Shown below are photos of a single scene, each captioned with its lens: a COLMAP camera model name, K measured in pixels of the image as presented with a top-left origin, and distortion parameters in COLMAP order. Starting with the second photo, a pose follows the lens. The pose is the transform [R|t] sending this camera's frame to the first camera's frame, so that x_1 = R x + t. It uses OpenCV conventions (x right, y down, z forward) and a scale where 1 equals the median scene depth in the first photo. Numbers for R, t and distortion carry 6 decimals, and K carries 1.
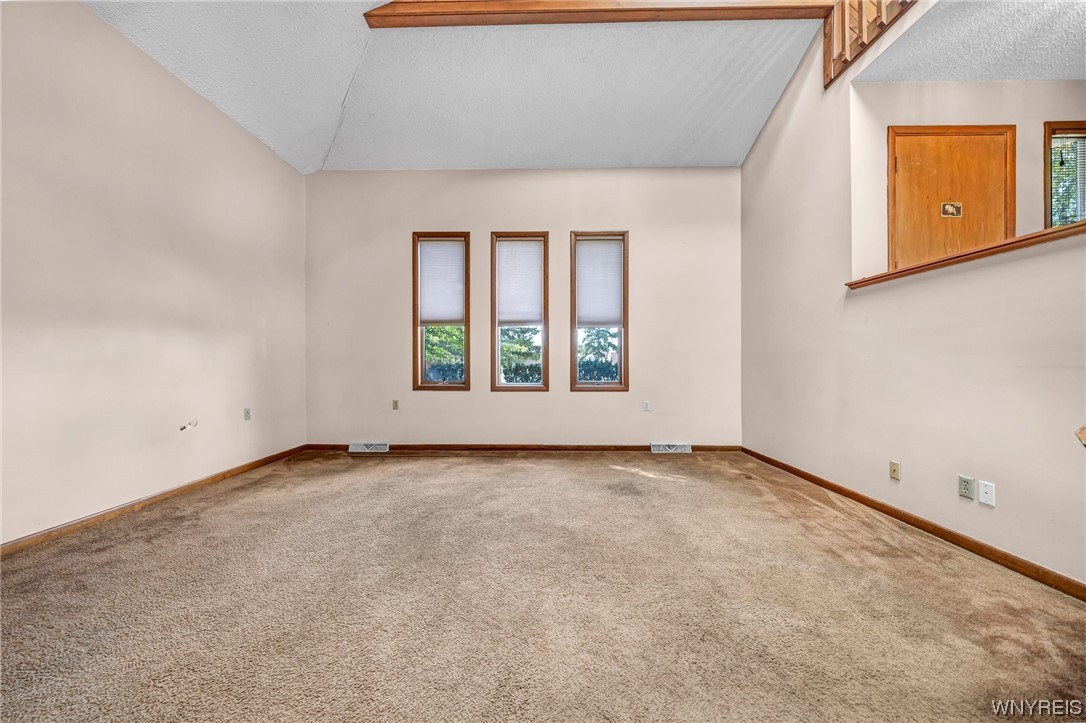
lens RADIAL K [[377.9, 0, 541.2], [0, 377.9, 367.2], [0, 0, 1]] dist [-0.000366, 0.000026]
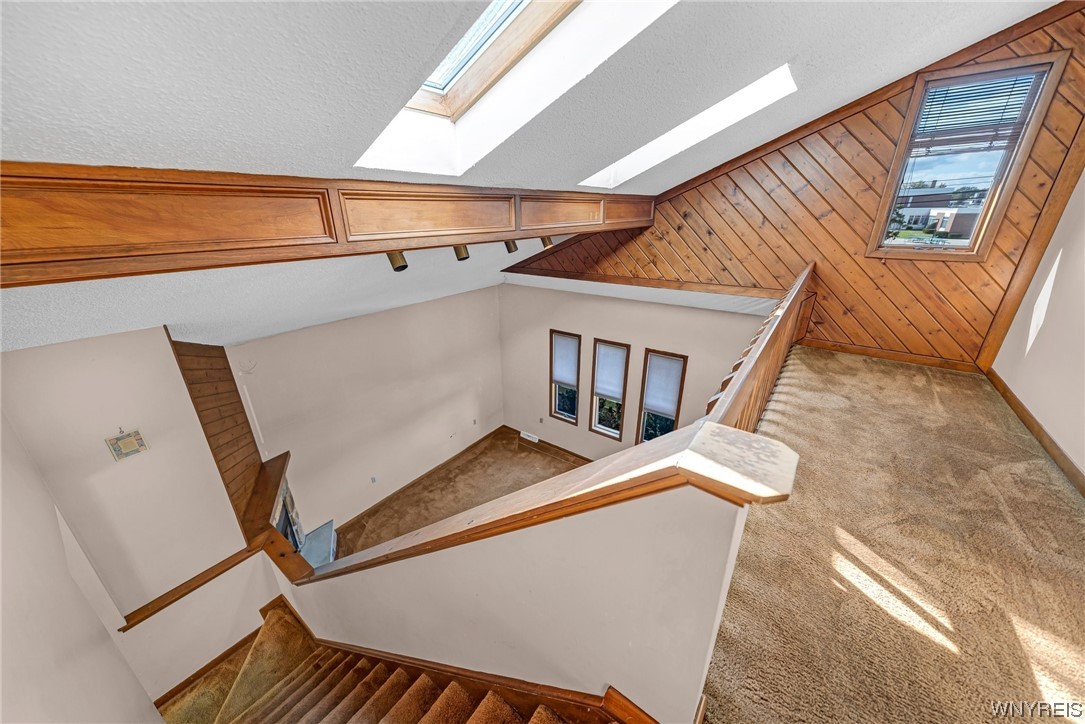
lens RADIAL K [[377.6, 0, 536.7], [0, 377.6, 359.4], [0, 0, 1]] dist [-0.000366, 0.000026]
pose [[0.803551, 0.212129, -0.556155, 0.525317], [0.003081, 0.932847, 0.360259, -0.808788], [0.595228, -0.291200, 0.748936, -0.260913]]
